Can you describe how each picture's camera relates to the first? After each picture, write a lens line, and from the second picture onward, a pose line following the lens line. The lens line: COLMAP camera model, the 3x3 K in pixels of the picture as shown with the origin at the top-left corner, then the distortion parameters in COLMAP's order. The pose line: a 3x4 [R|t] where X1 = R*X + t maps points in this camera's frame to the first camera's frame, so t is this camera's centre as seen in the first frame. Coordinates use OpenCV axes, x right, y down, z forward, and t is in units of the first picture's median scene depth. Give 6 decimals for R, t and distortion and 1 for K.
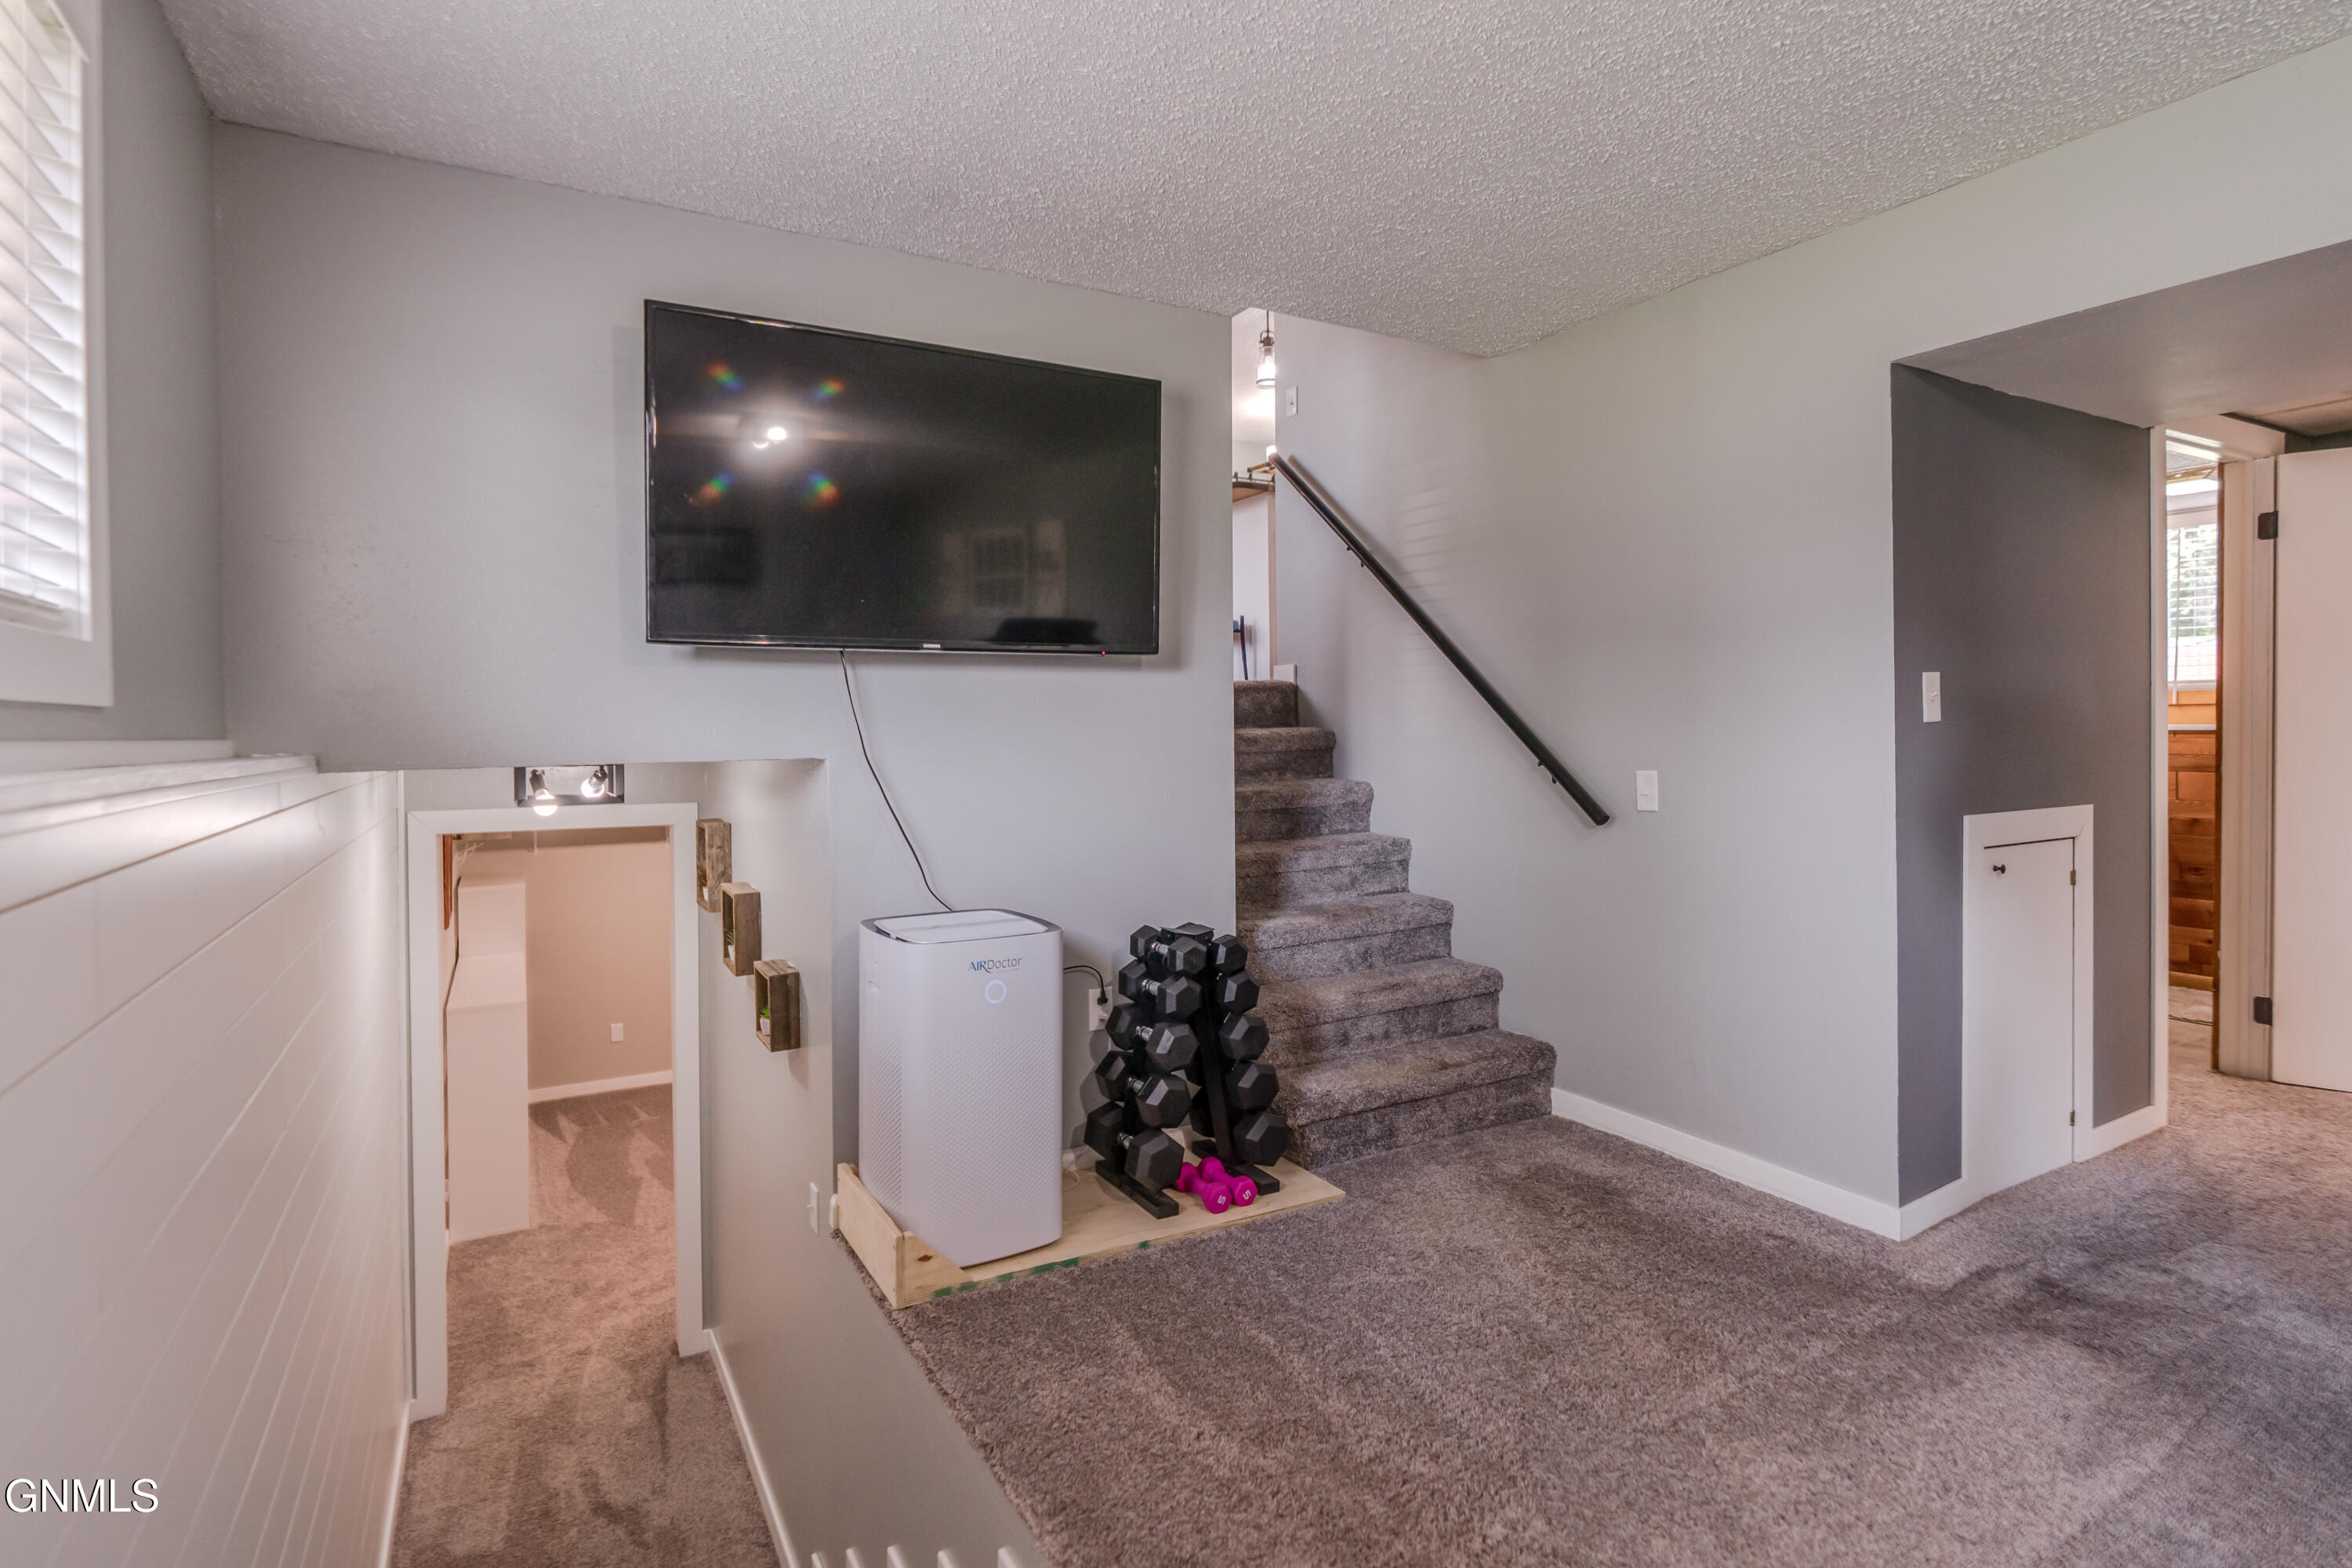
lens RADIAL K [[1150.7, 0, 1170.0], [0, 1150.7, 709.7], [0, 0, 1]] dist [-0.000581, 0.000249]
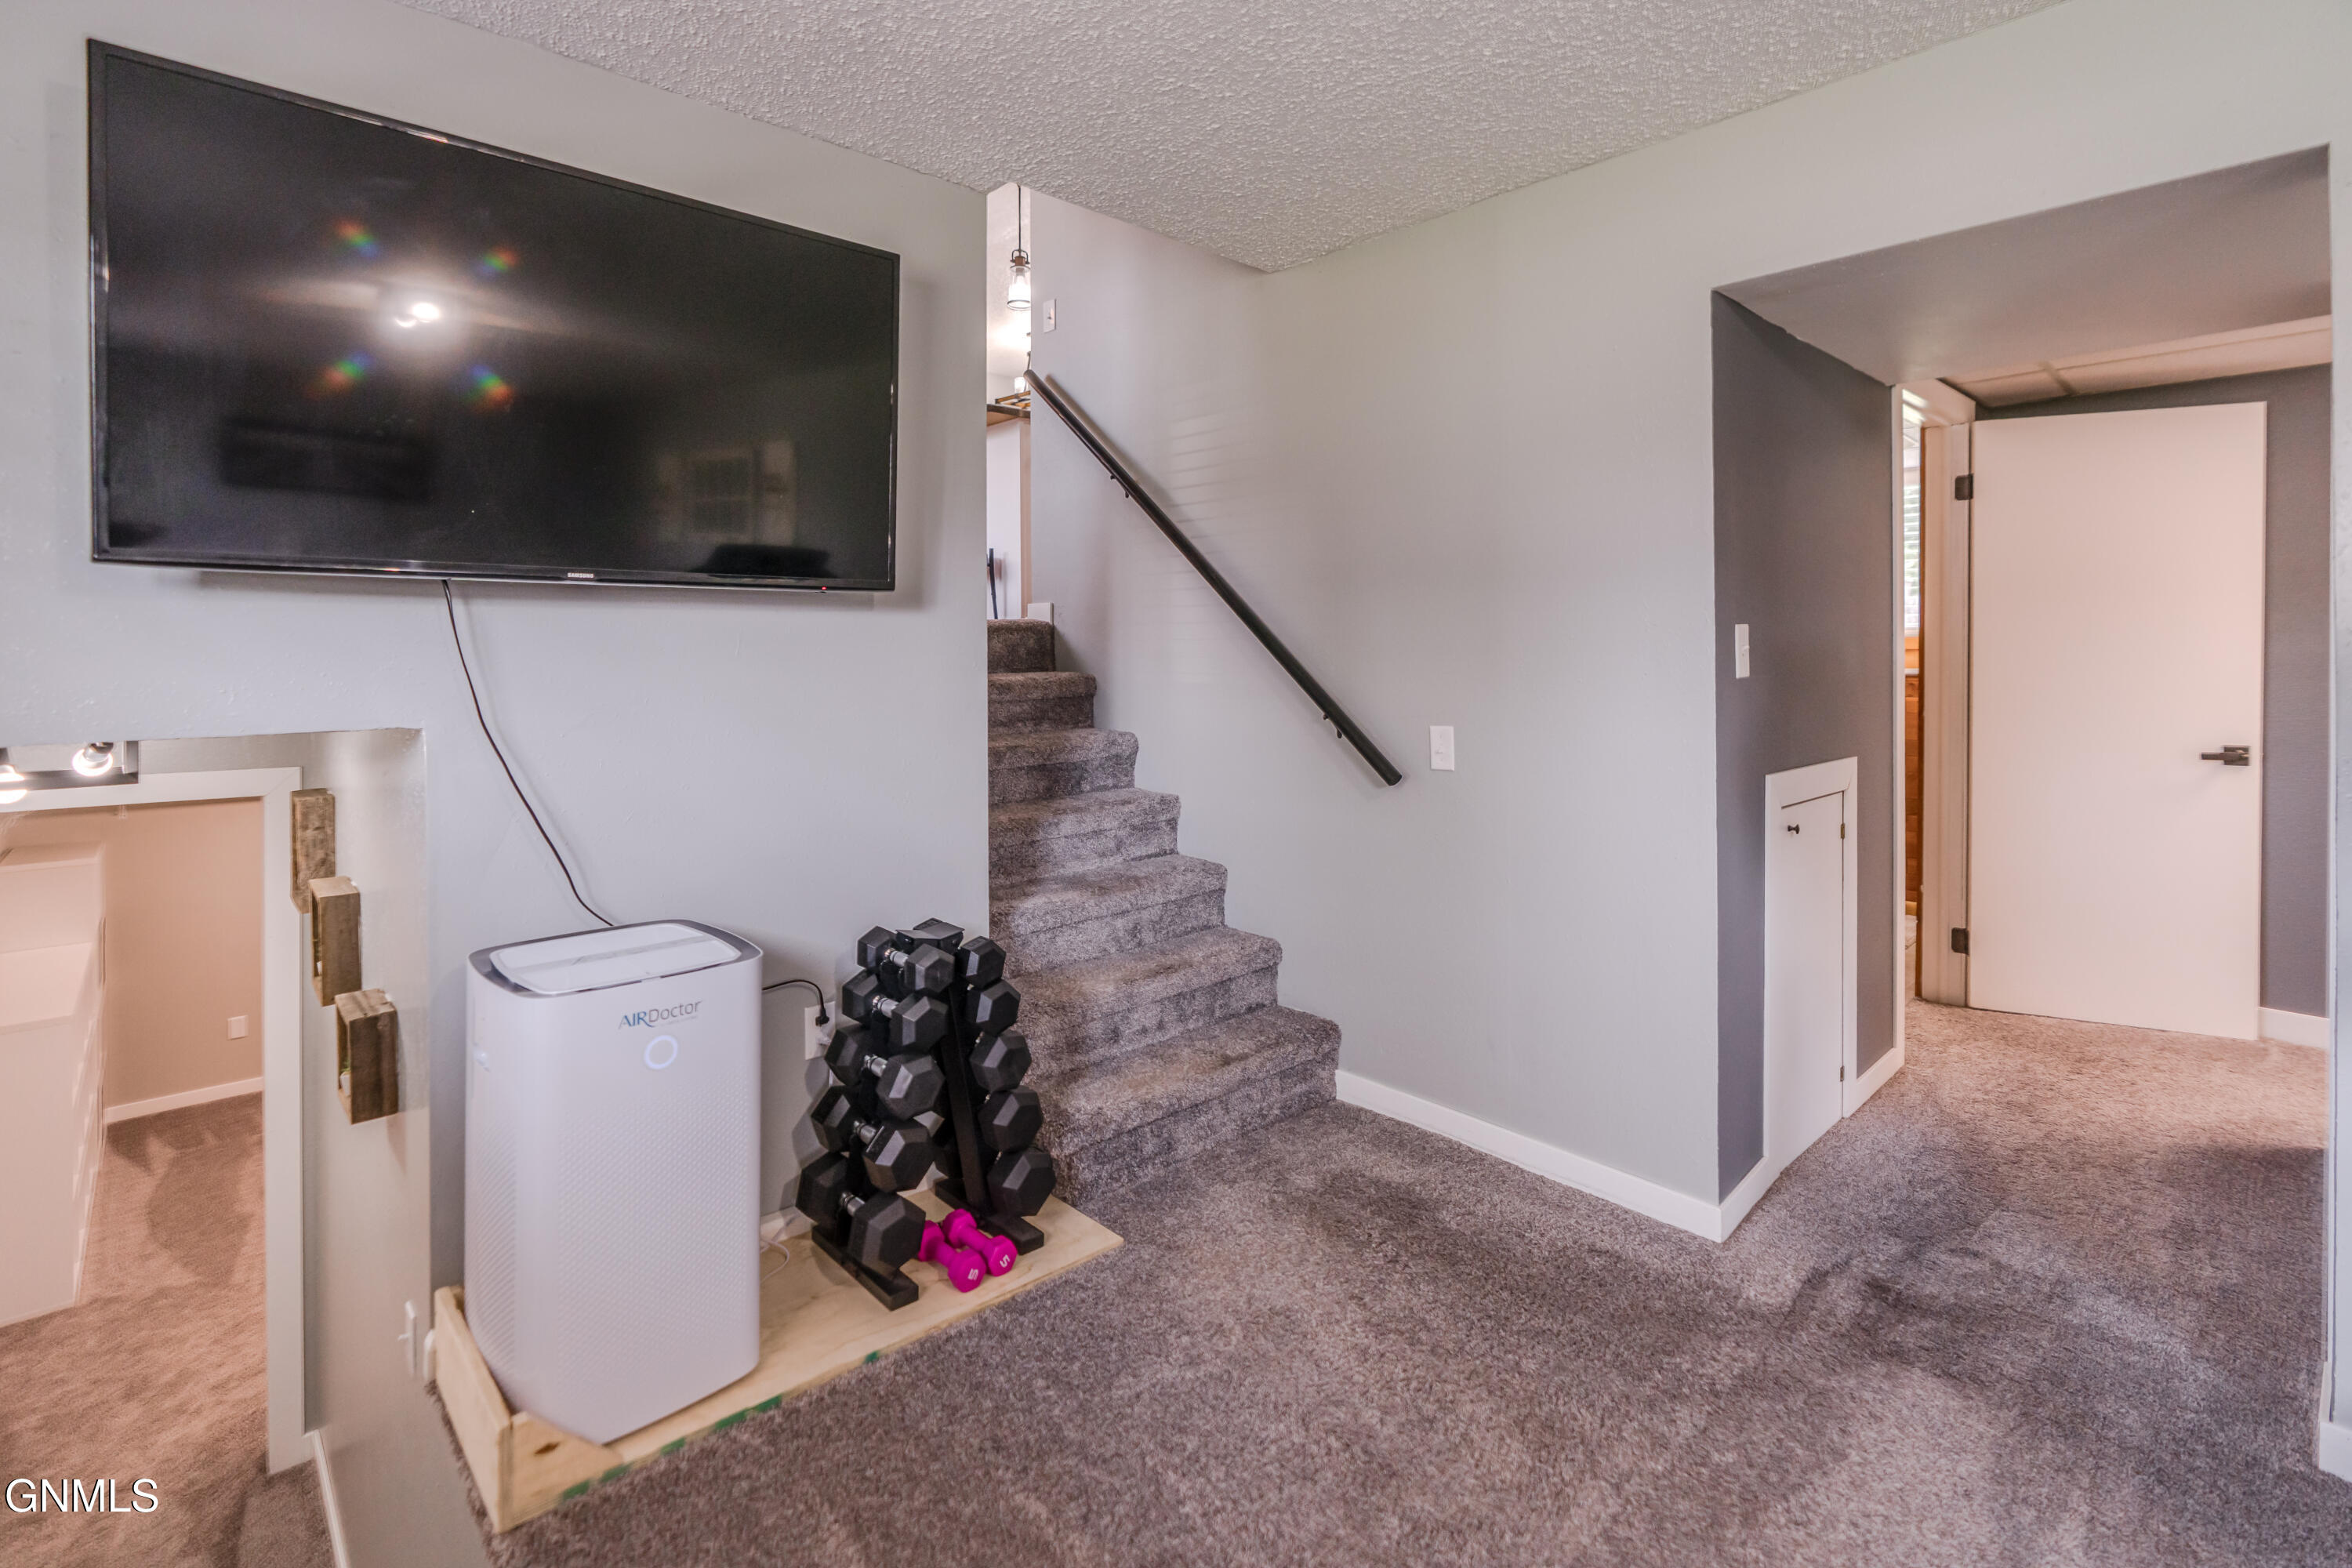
lens RADIAL K [[1093.7, 0, 1168.1], [0, 1093.7, 652.2], [0, 0, 1]] dist [-0.006361, 0.000836]
pose [[0.974032, 0.003585, 0.226382, 0.003046], [-0.005766, 0.999943, 0.008975, -0.012984], [-0.226337, -0.010047, 0.973997, 0.202859]]
